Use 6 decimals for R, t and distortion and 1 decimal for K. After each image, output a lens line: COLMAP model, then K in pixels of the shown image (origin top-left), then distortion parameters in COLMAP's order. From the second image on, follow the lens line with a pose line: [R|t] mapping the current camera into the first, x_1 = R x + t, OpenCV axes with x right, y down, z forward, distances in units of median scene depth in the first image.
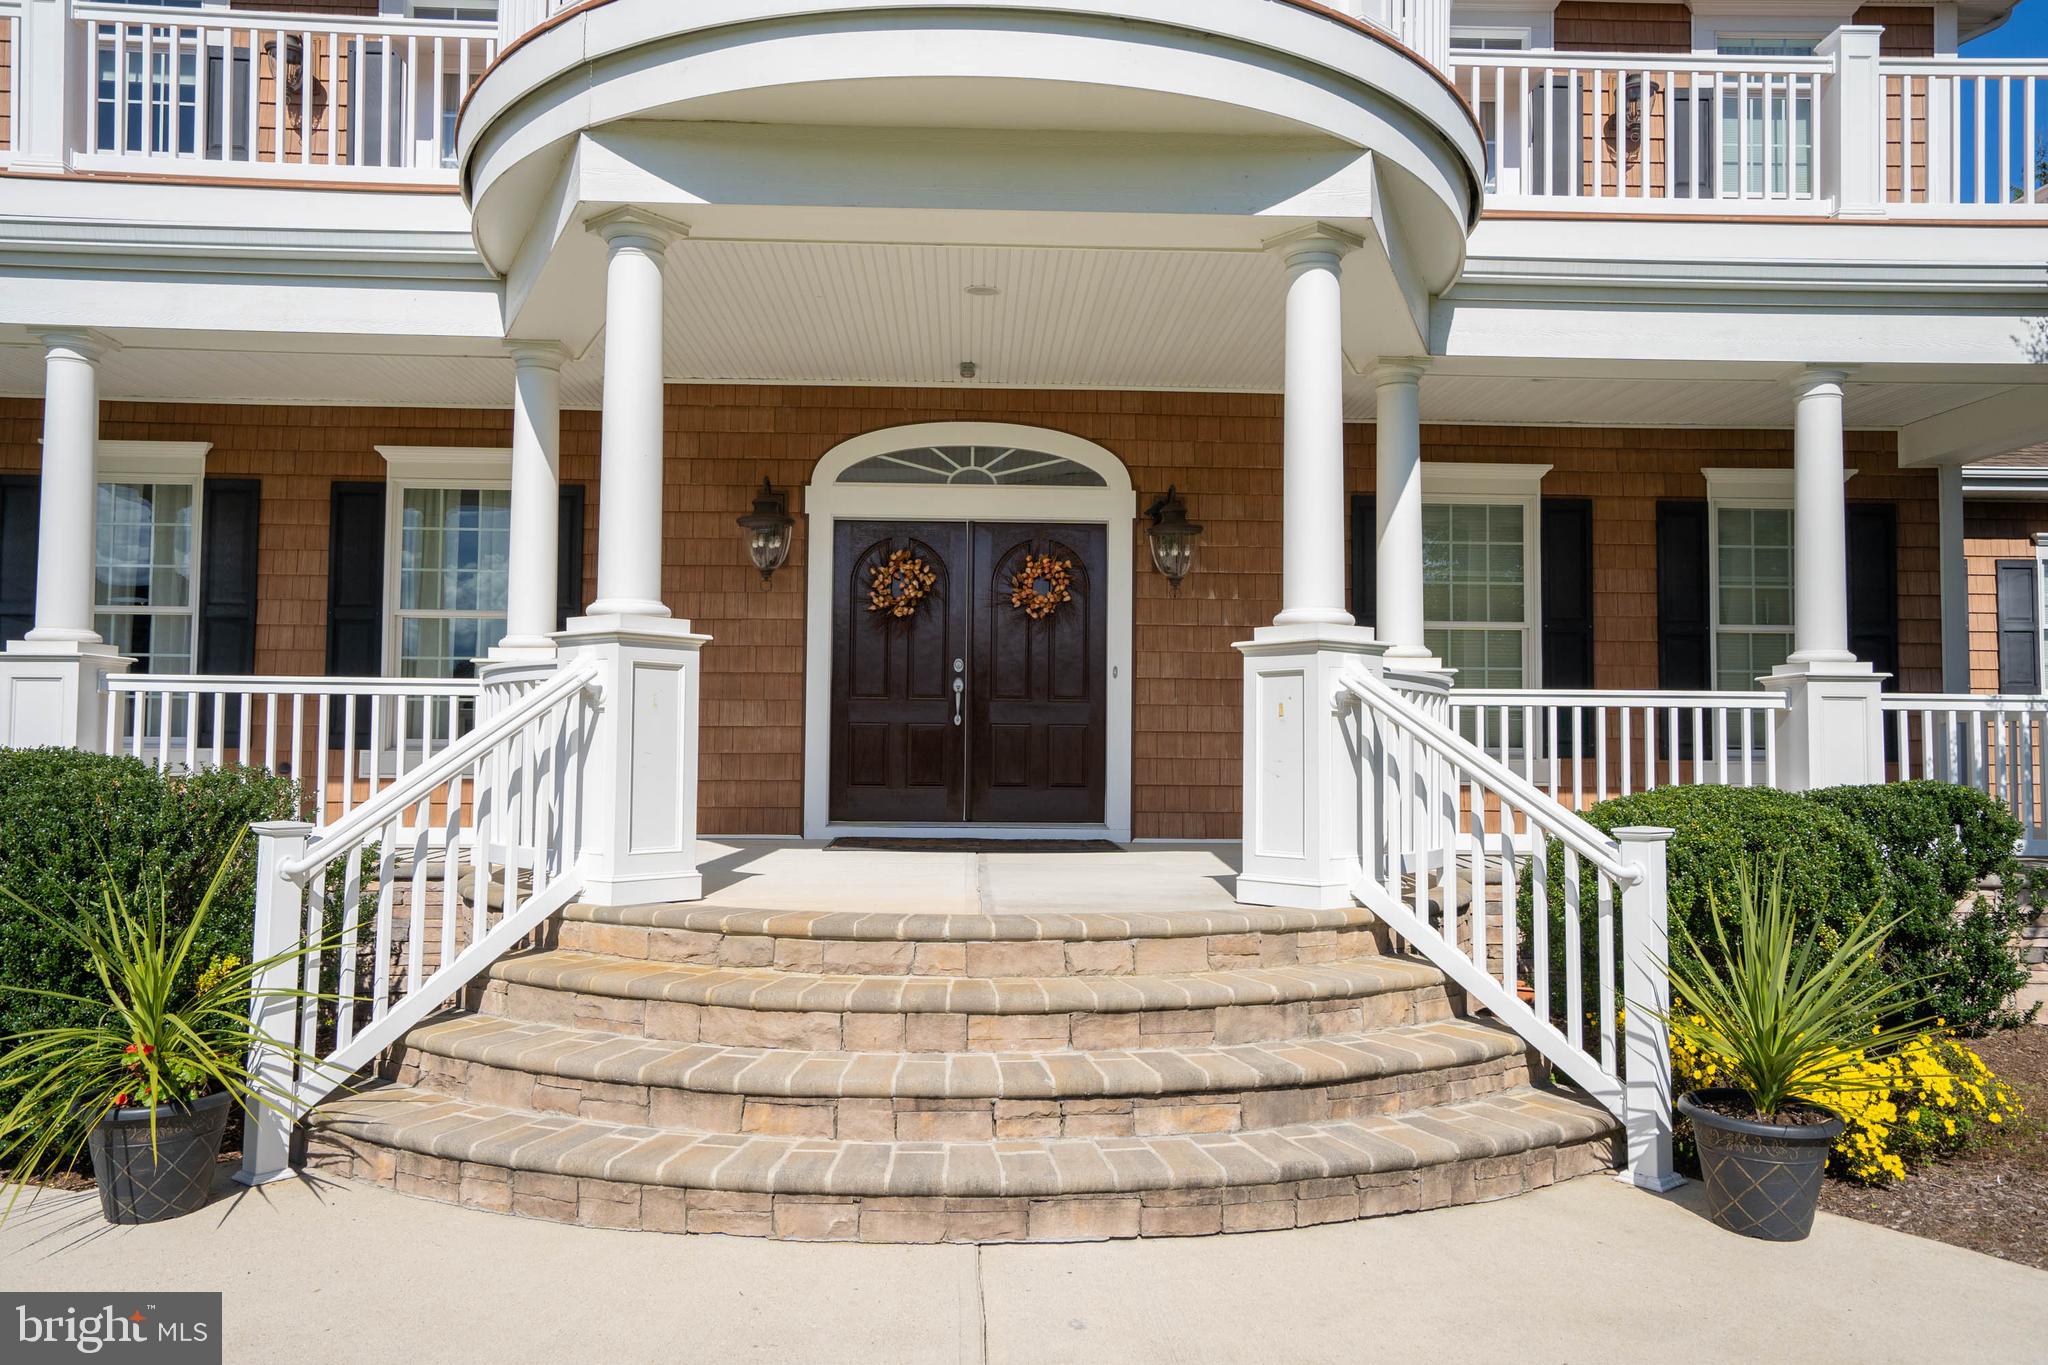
lens RADIAL K [[1431.4, 0, 1024.0], [0, 1431.4, 682.5], [0, 0, 1]] dist [-0.006833, -0.001672]
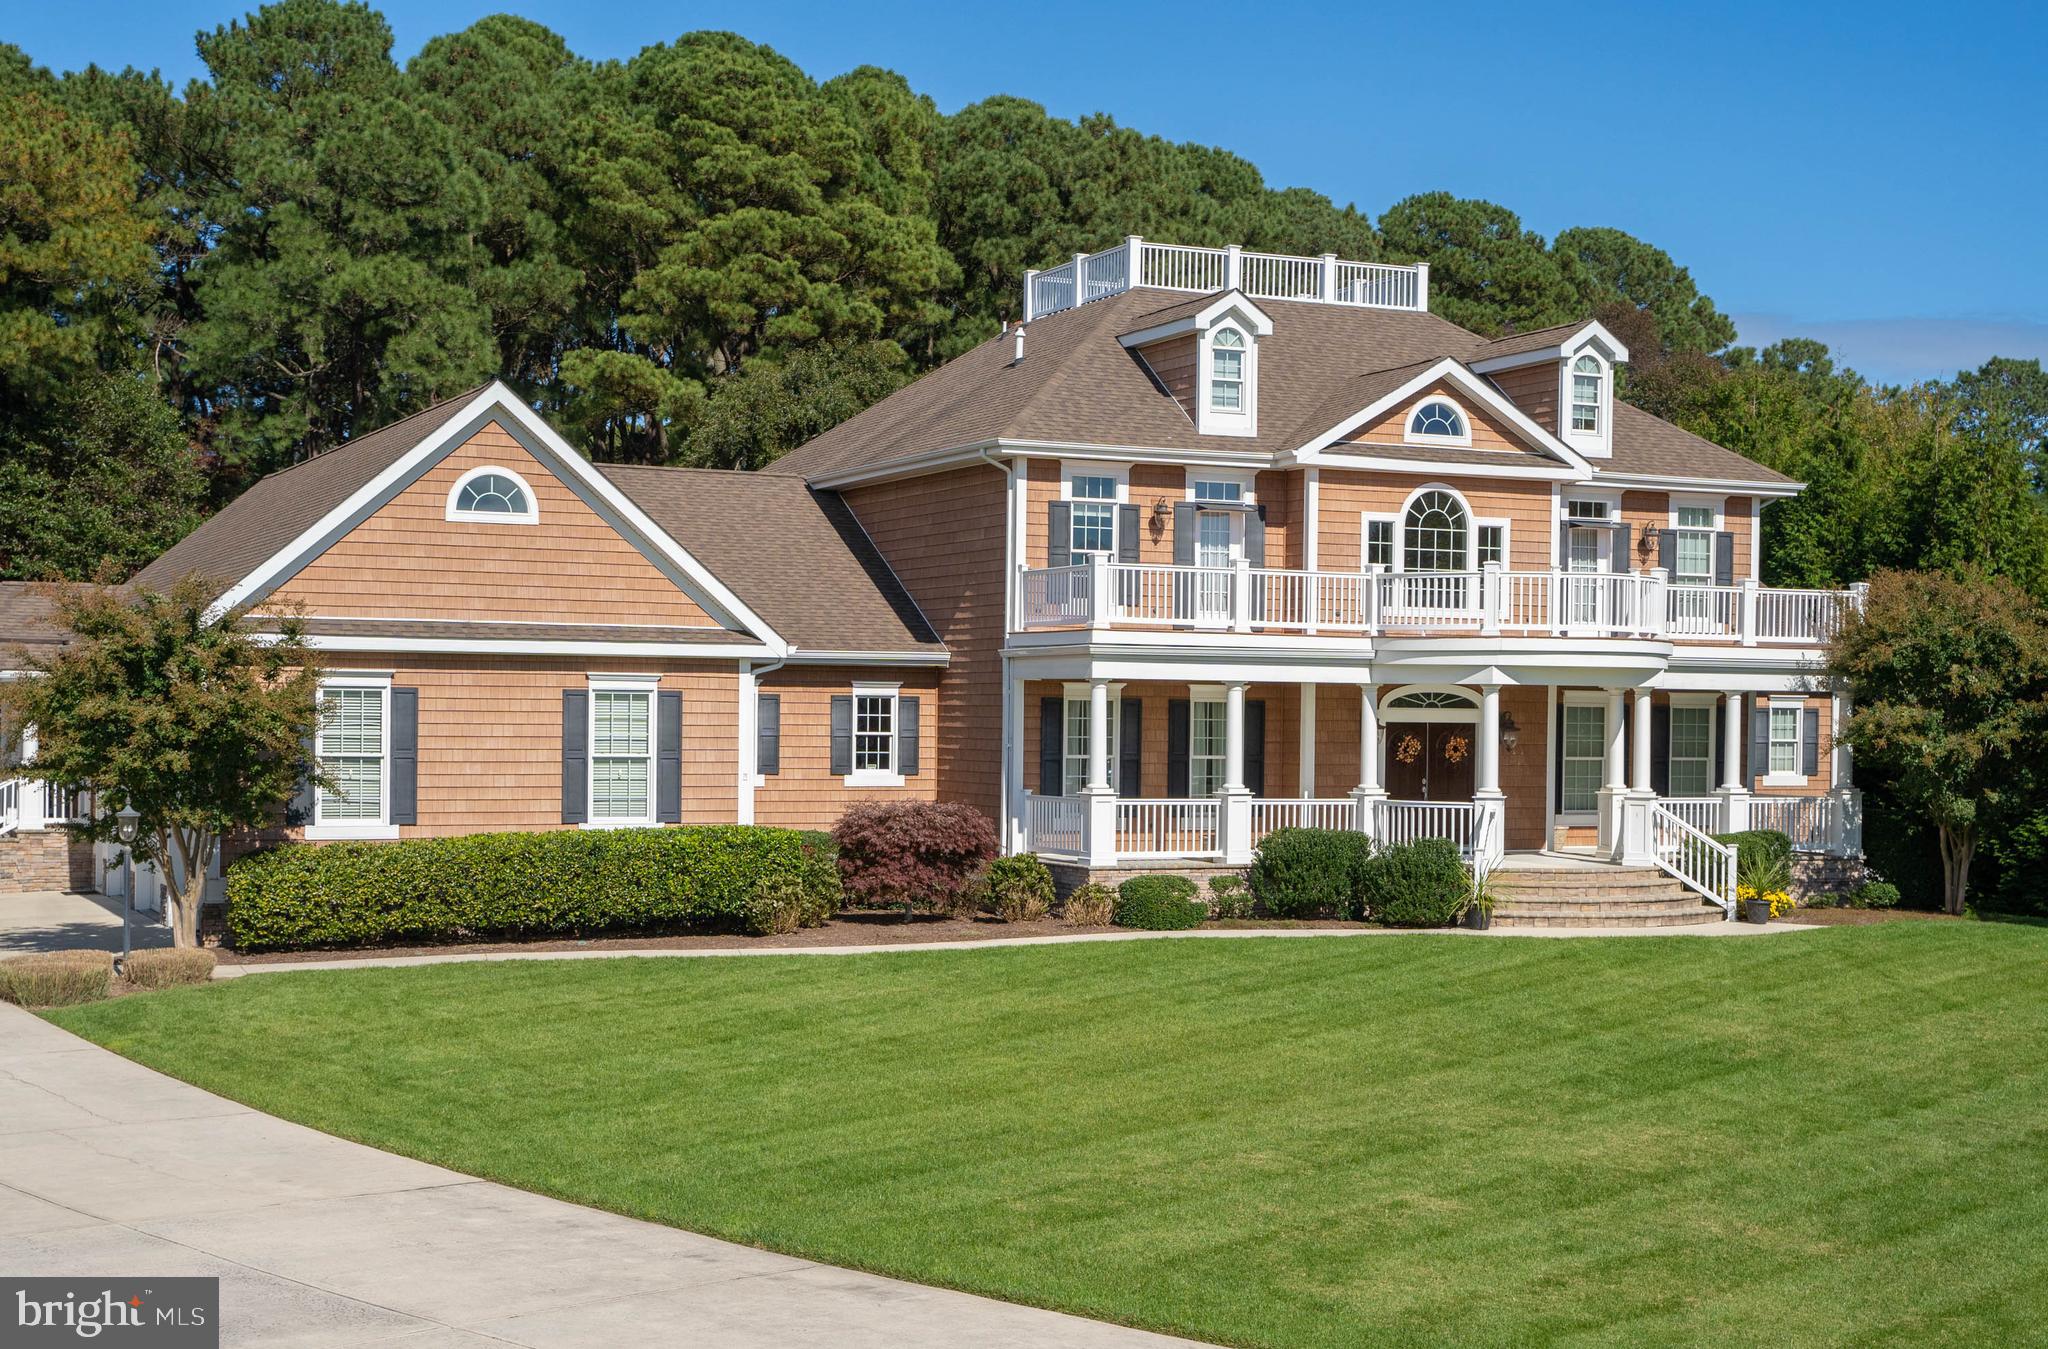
lens RADIAL K [[2851.5, 0, 1024.0], [0, 2851.5, 674.5], [0, 0, 1]] dist [0.021097, 0.126935]
pose [[0.916086, 0.006617, 0.400928, -4.365272], [-0.023856, 0.998992, 0.038020, -0.603362], [-0.400273, -0.044394, 0.915320, -5.286343]]
